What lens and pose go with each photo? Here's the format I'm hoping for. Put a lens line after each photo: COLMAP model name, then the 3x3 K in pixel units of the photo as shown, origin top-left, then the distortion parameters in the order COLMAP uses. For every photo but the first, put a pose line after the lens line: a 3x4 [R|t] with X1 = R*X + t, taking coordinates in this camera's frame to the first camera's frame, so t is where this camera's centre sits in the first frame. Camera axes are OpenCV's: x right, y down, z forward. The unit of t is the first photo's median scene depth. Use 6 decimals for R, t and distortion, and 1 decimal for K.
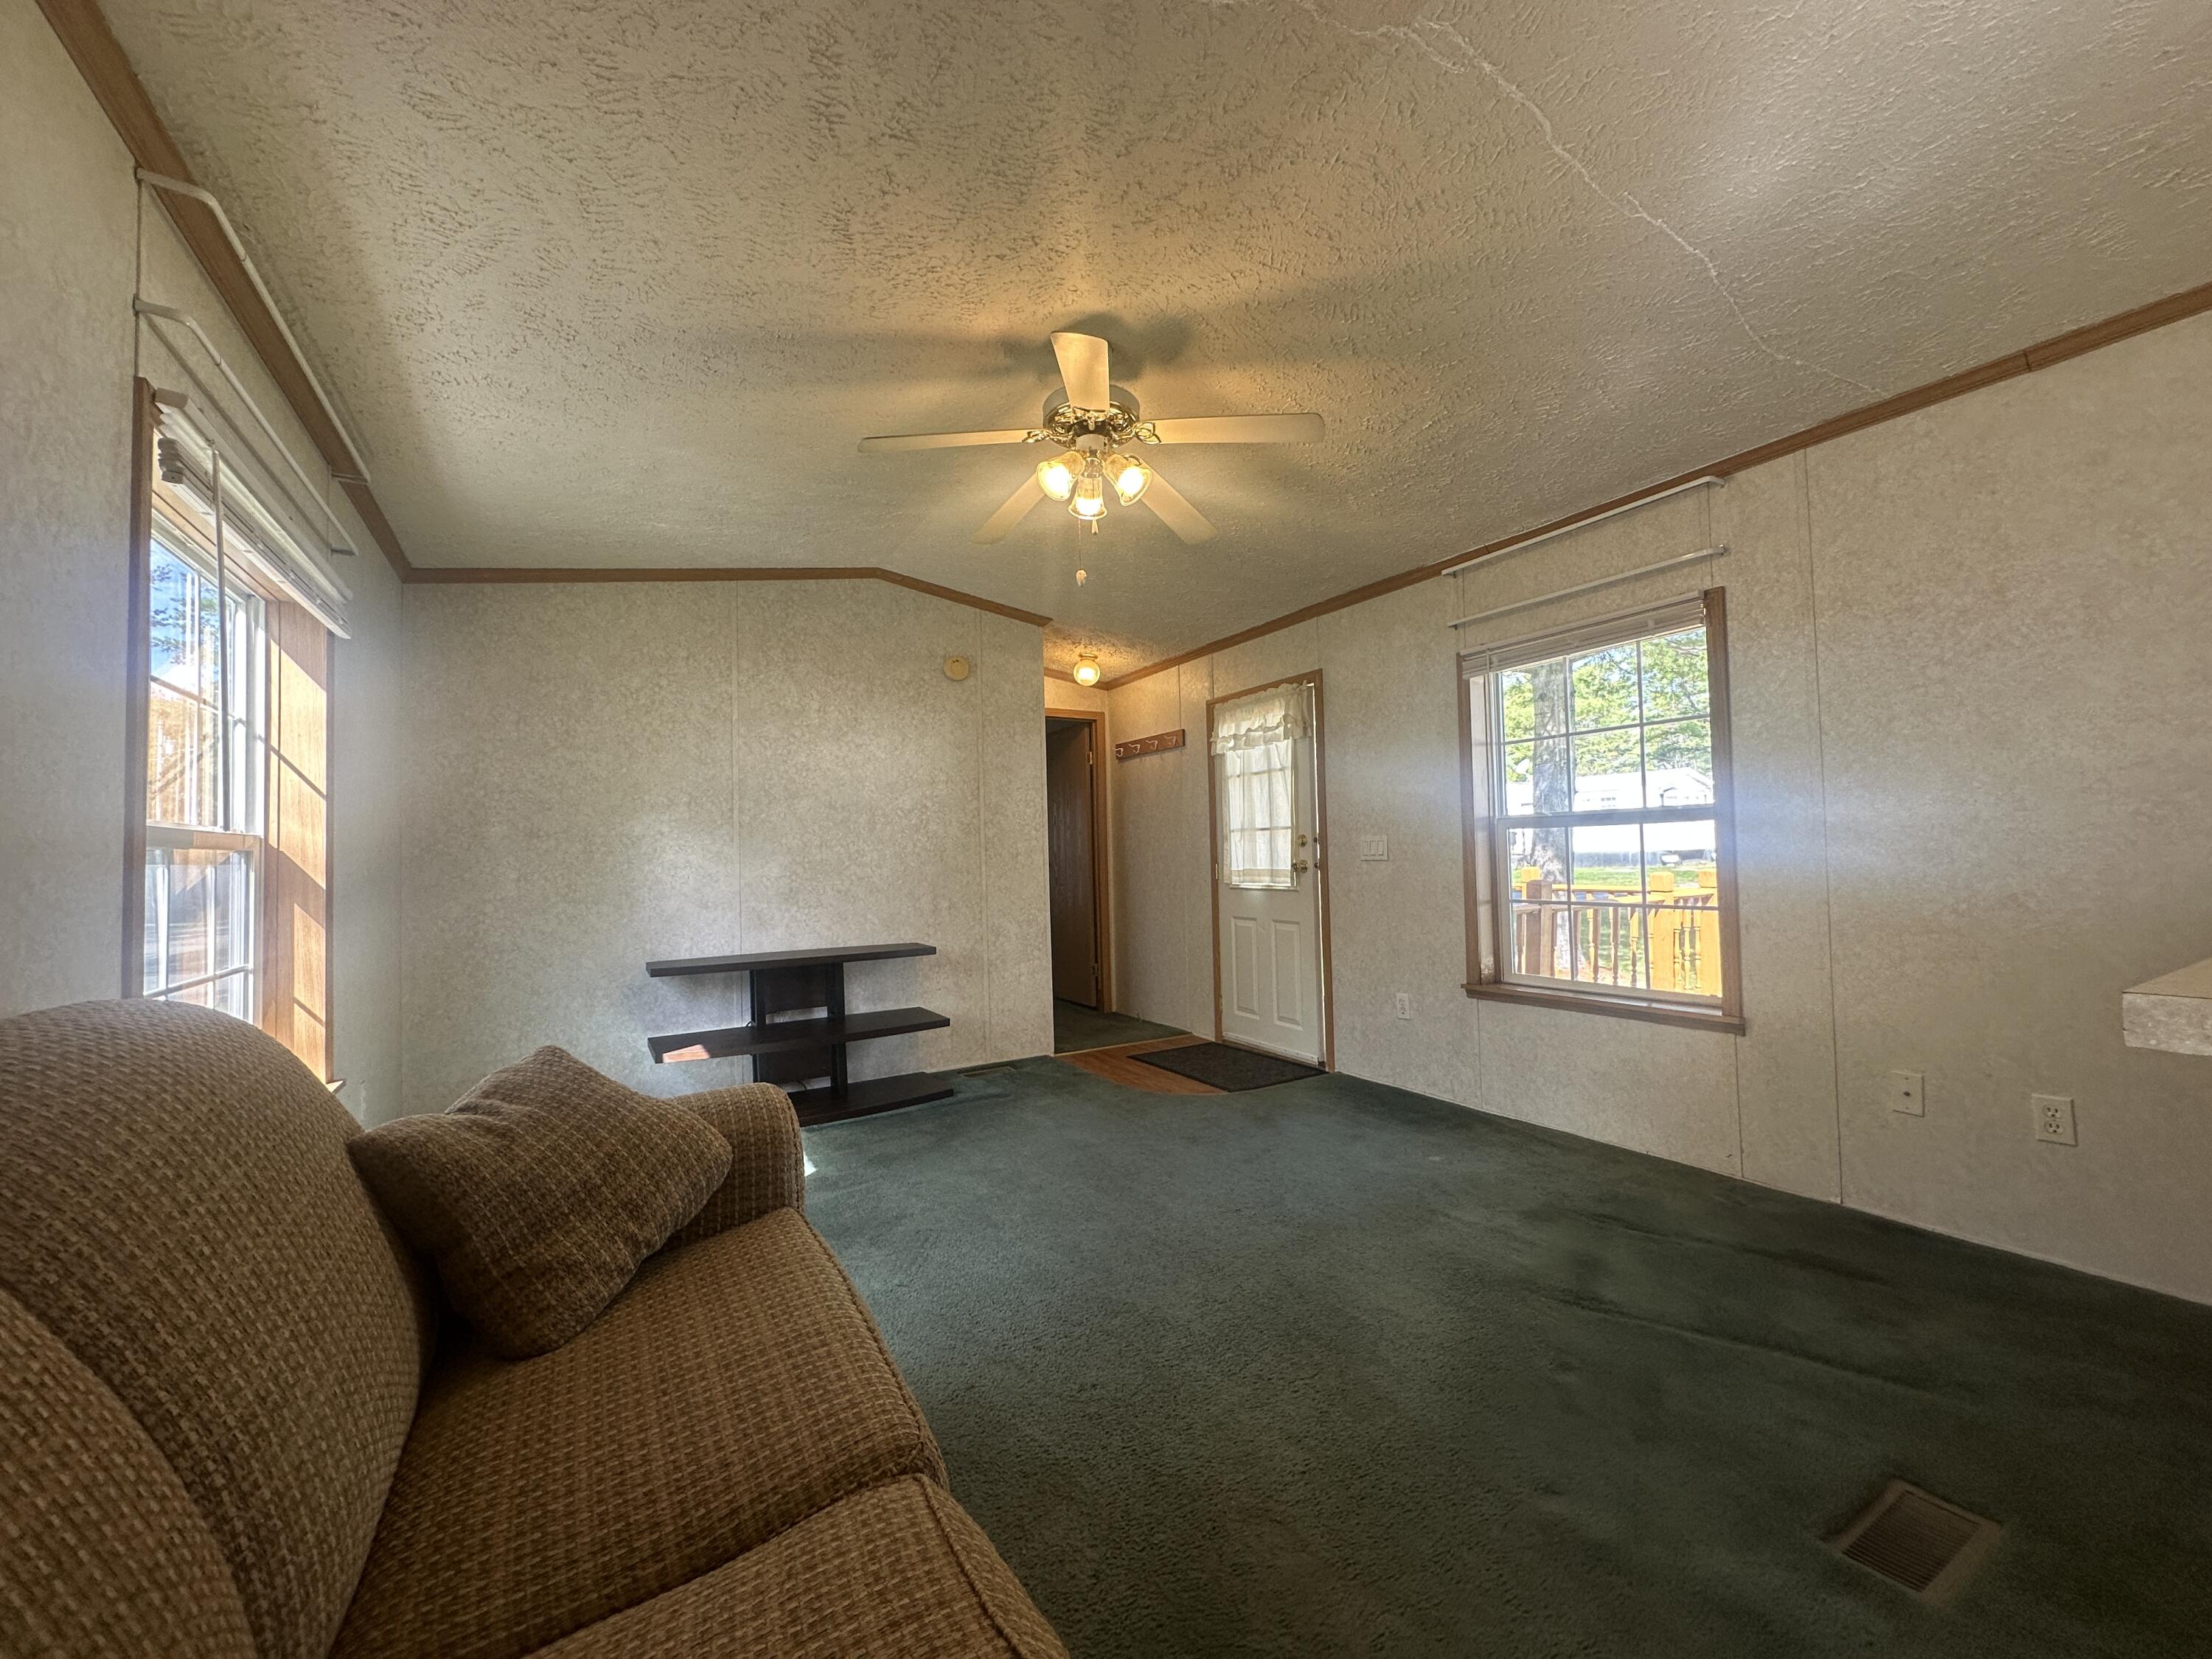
lens RADIAL K [[883.4, 0, 1107.9], [0, 883.4, 826.7], [0, 0, 1]] dist [-0.002481, 0.000164]
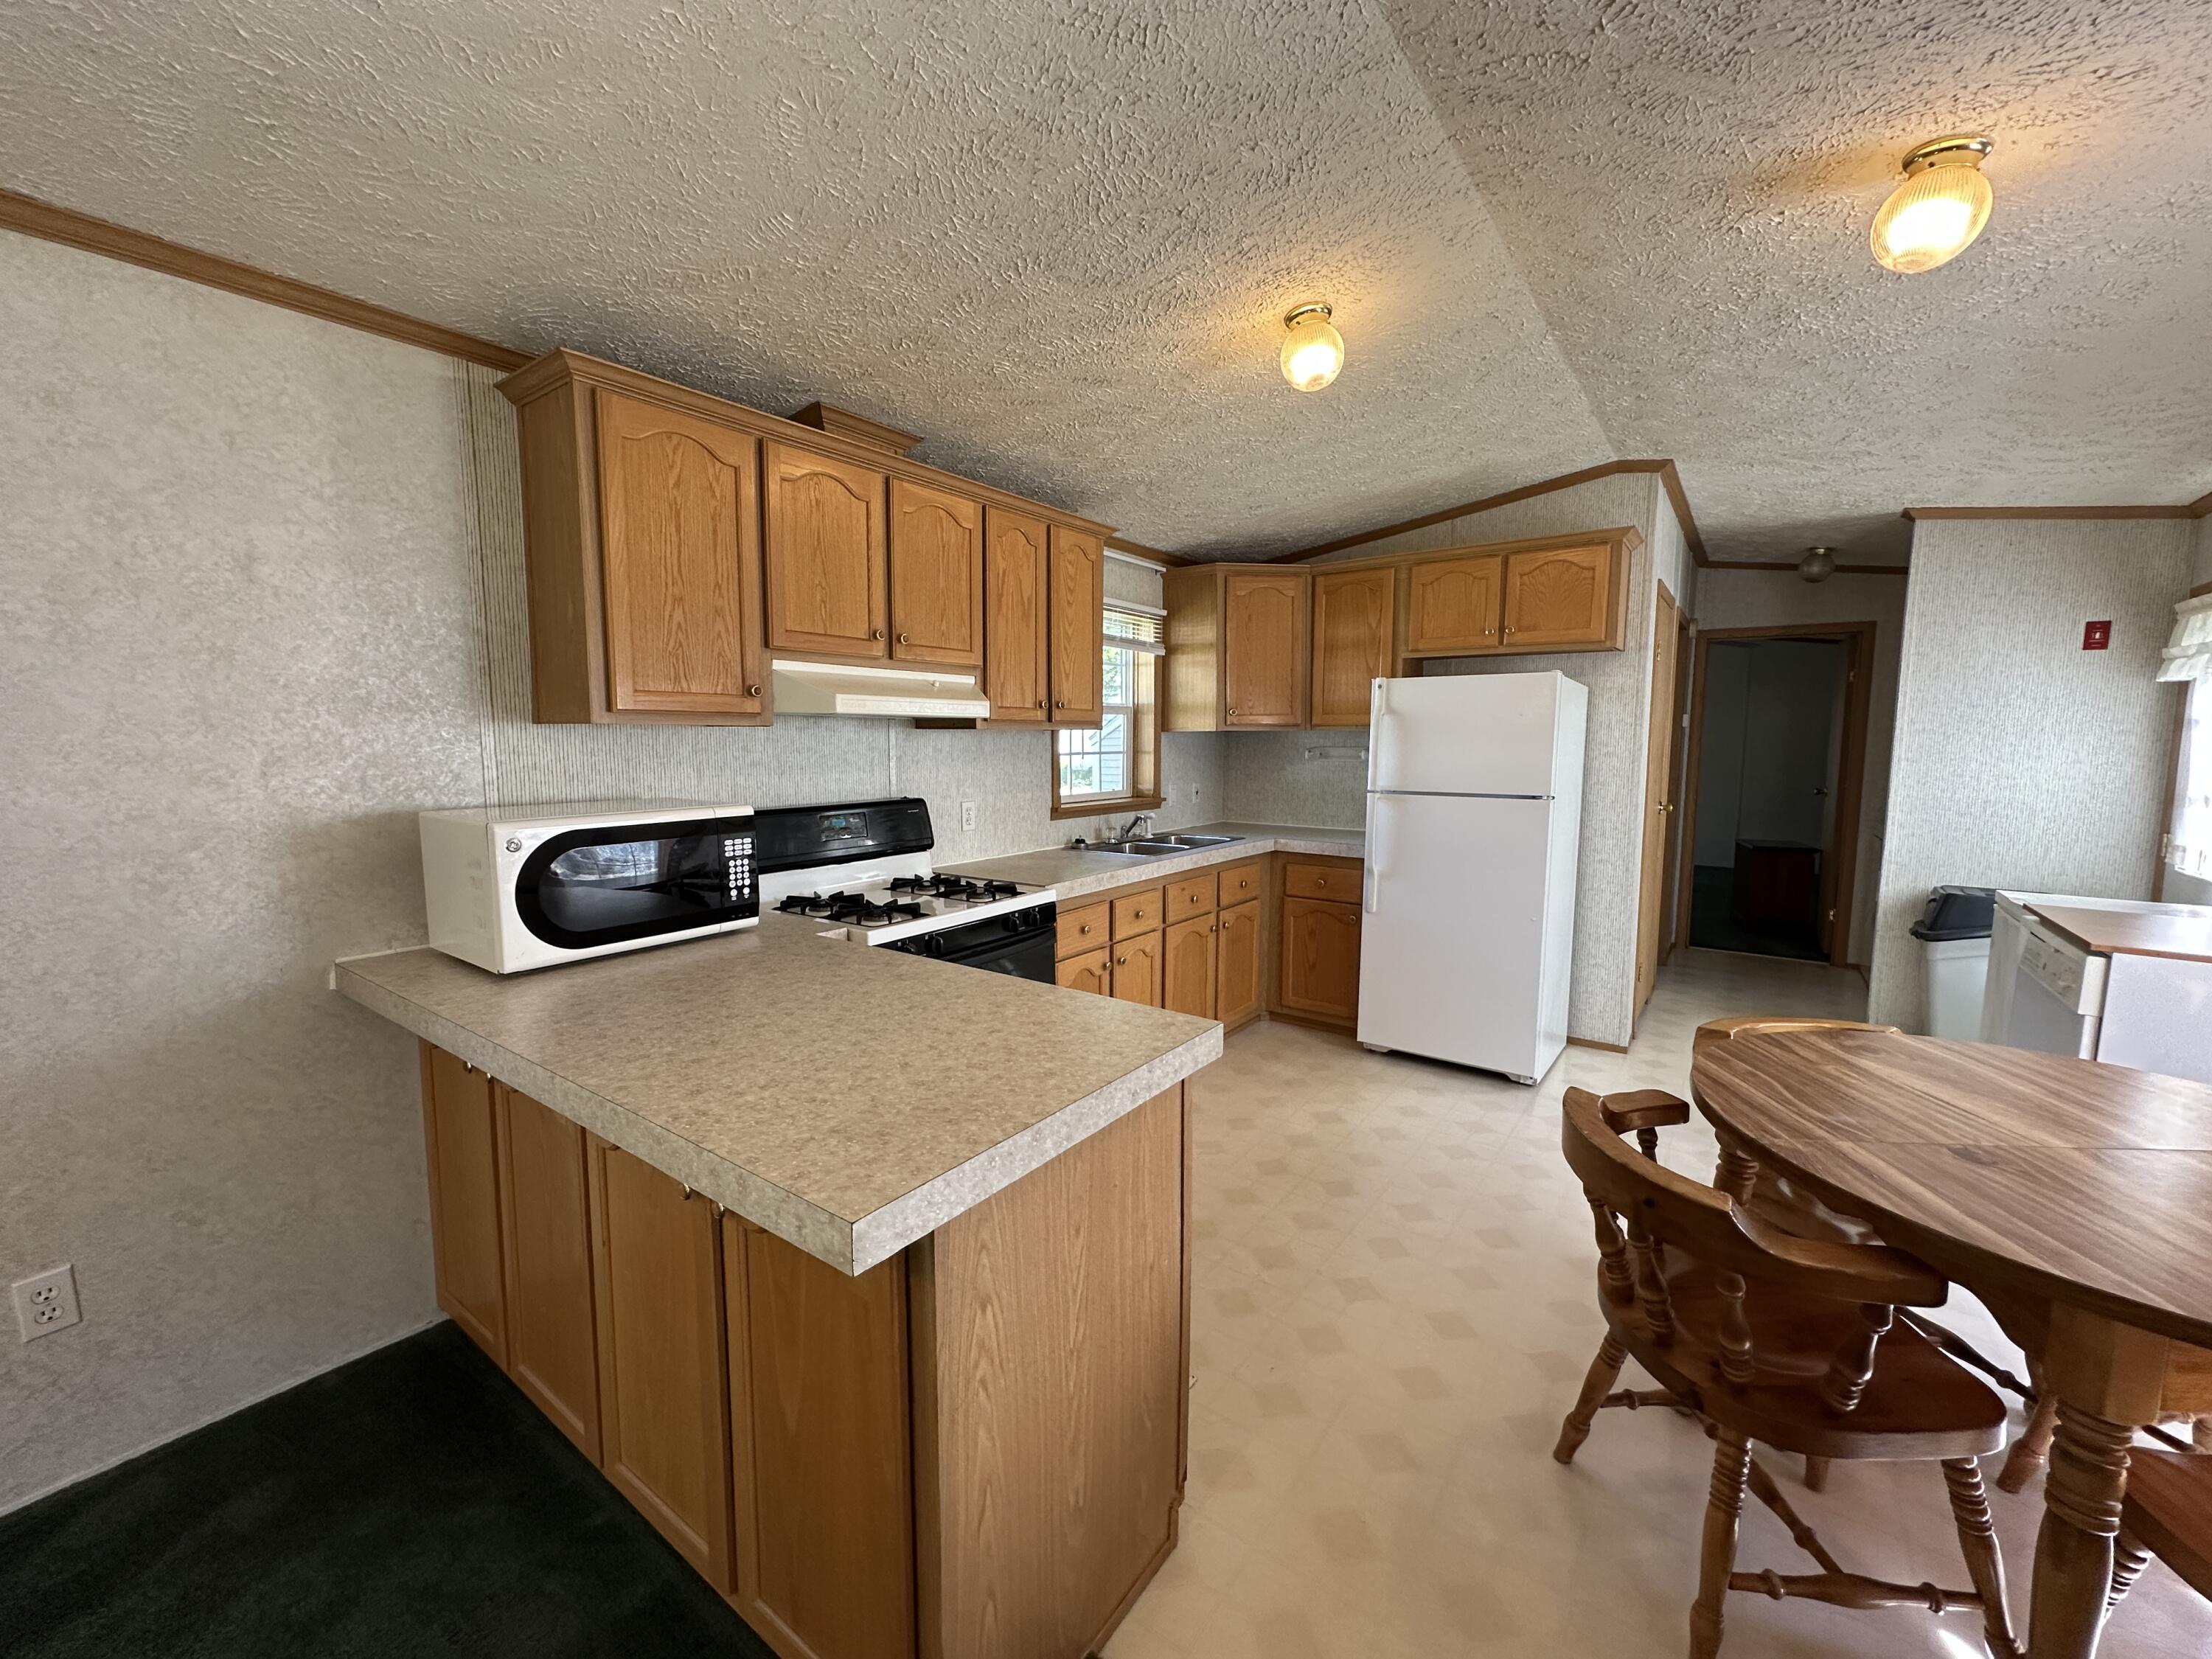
lens RADIAL K [[883.4, 0, 1107.9], [0, 883.4, 826.7], [0, 0, 1]] dist [-0.002481, 0.000164]
pose [[-0.390086, -0.071774, 0.917977, 0.048154], [-0.021965, 0.997399, 0.068650, -0.068652], [-0.920516, 0.006616, -0.390648, 0.250072]]
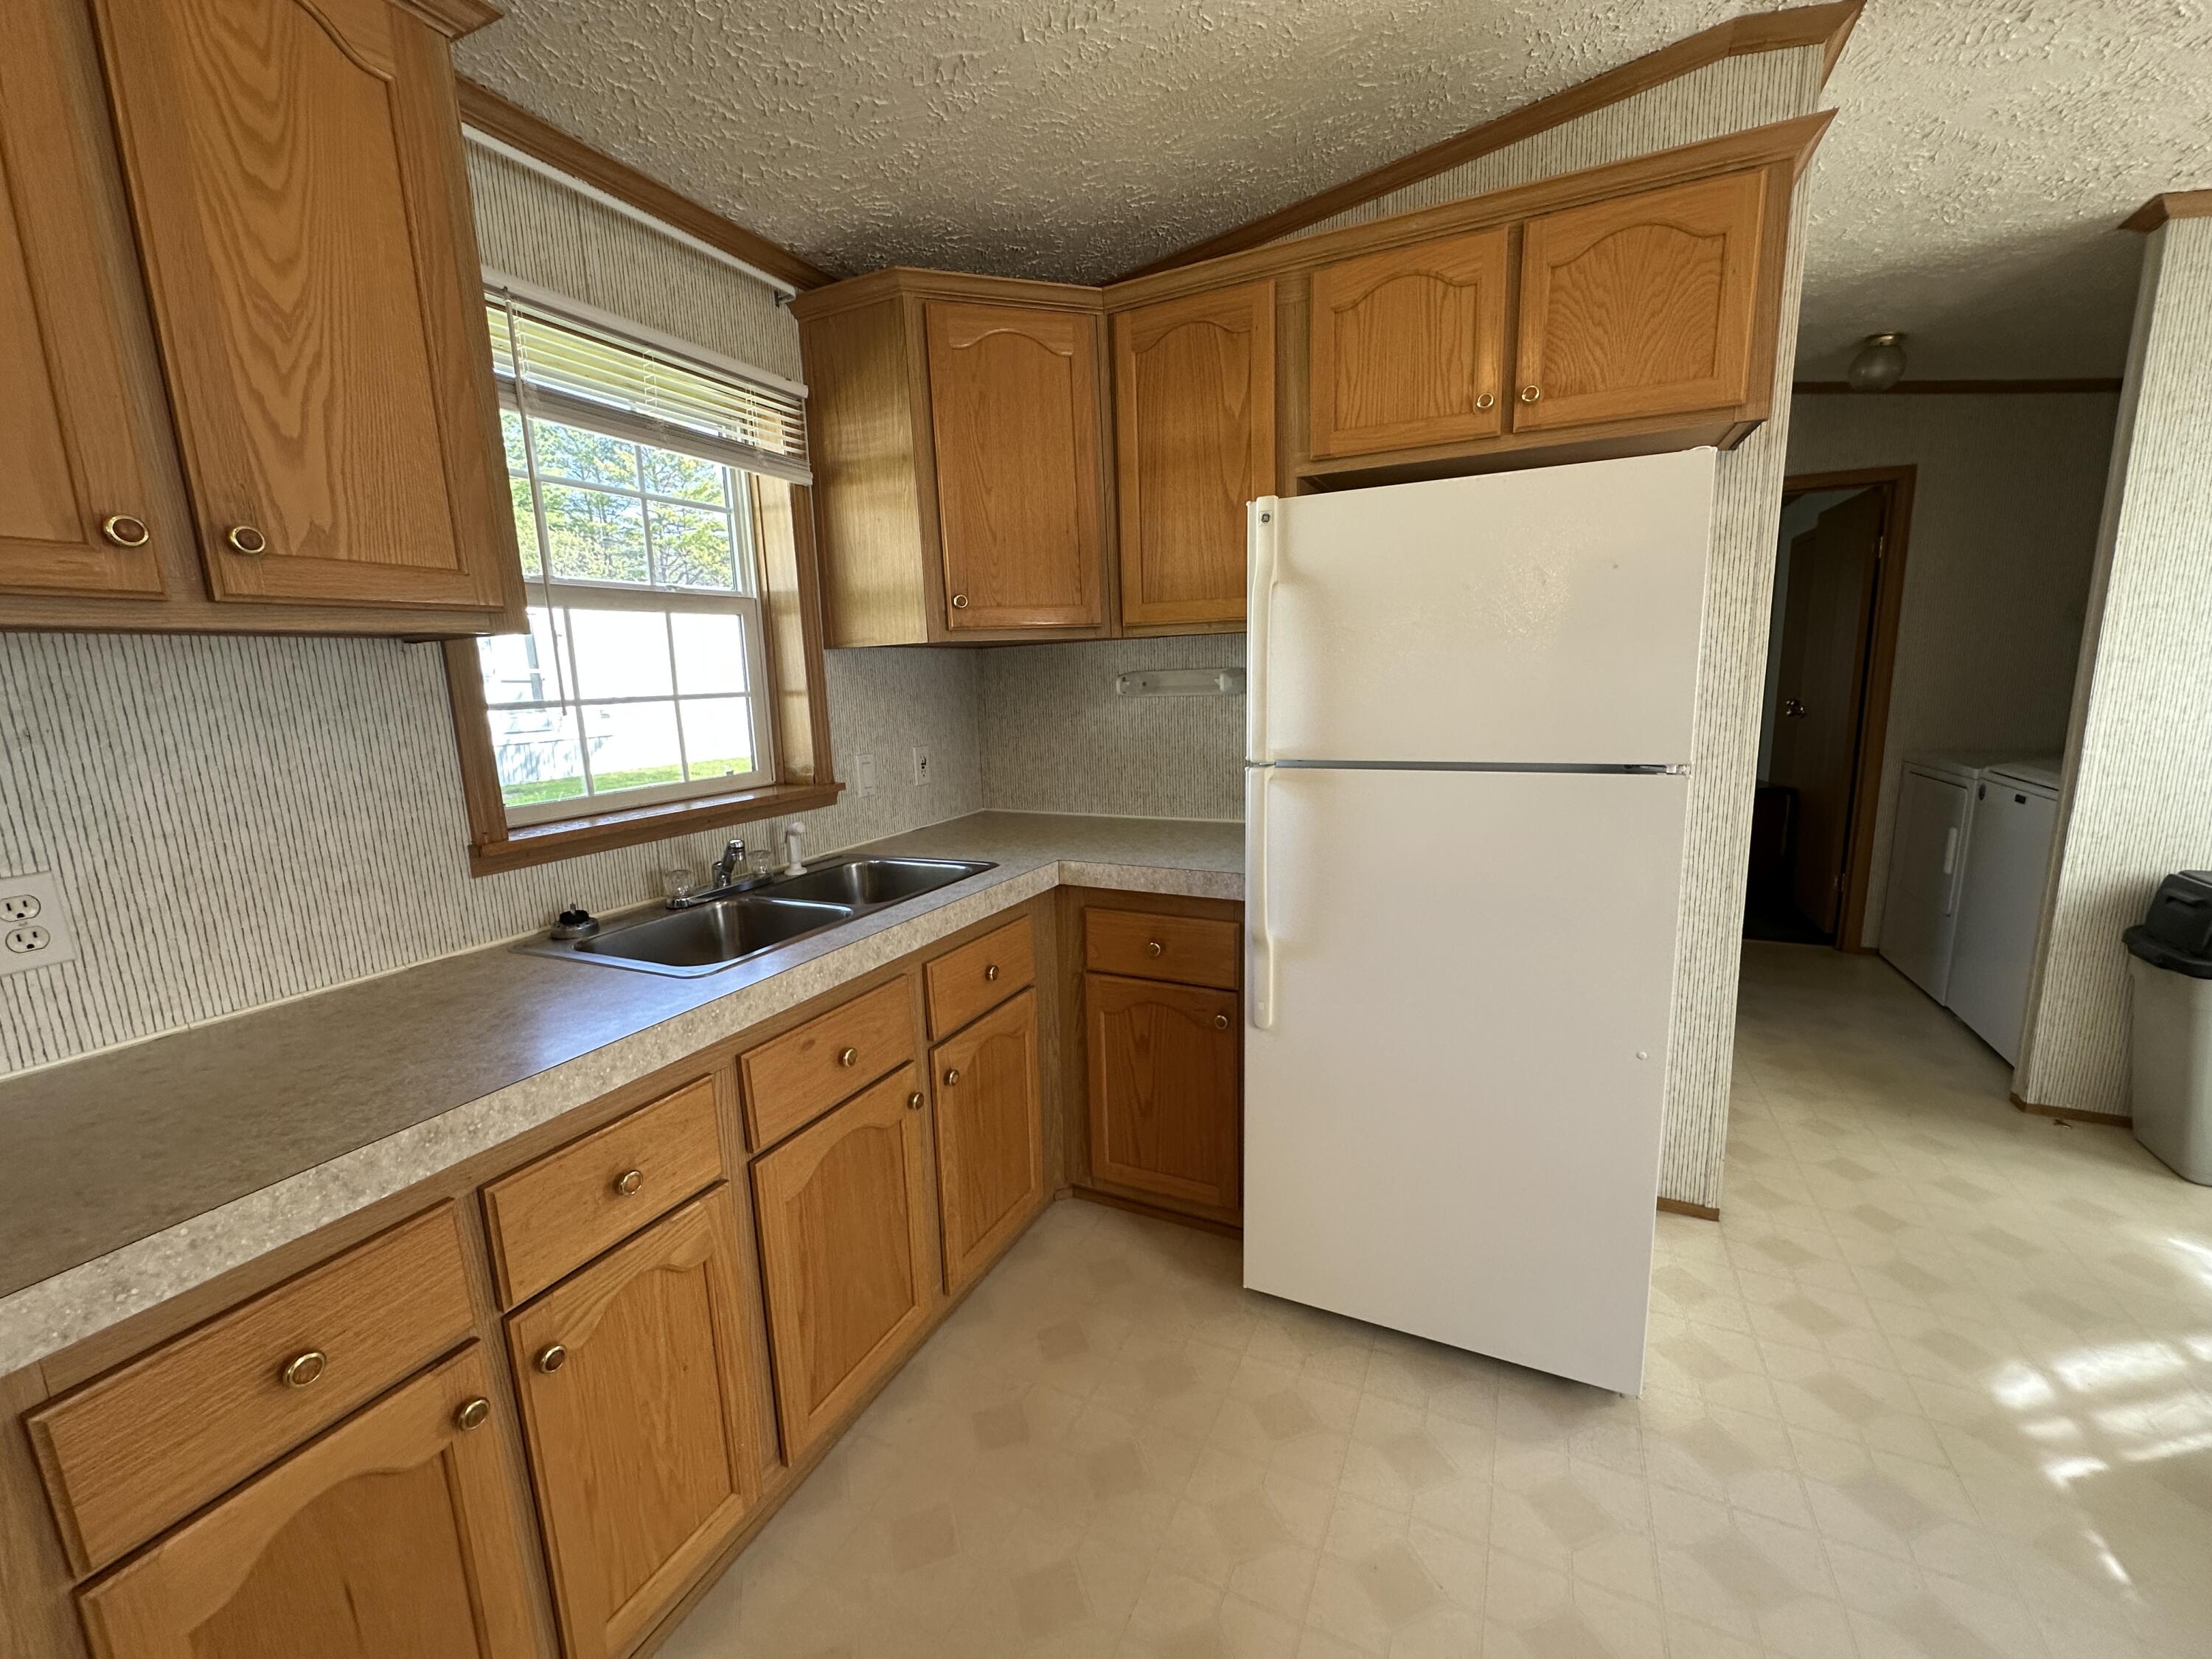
lens RADIAL K [[883.4, 0, 1107.9], [0, 883.4, 826.7], [0, 0, 1]] dist [-0.002481, 0.000164]
pose [[-0.549751, -0.105380, 0.828655, 0.477280], [0.016820, 0.990413, 0.137109, -0.076138], [-0.835159, 0.089314, -0.542708, -0.076494]]
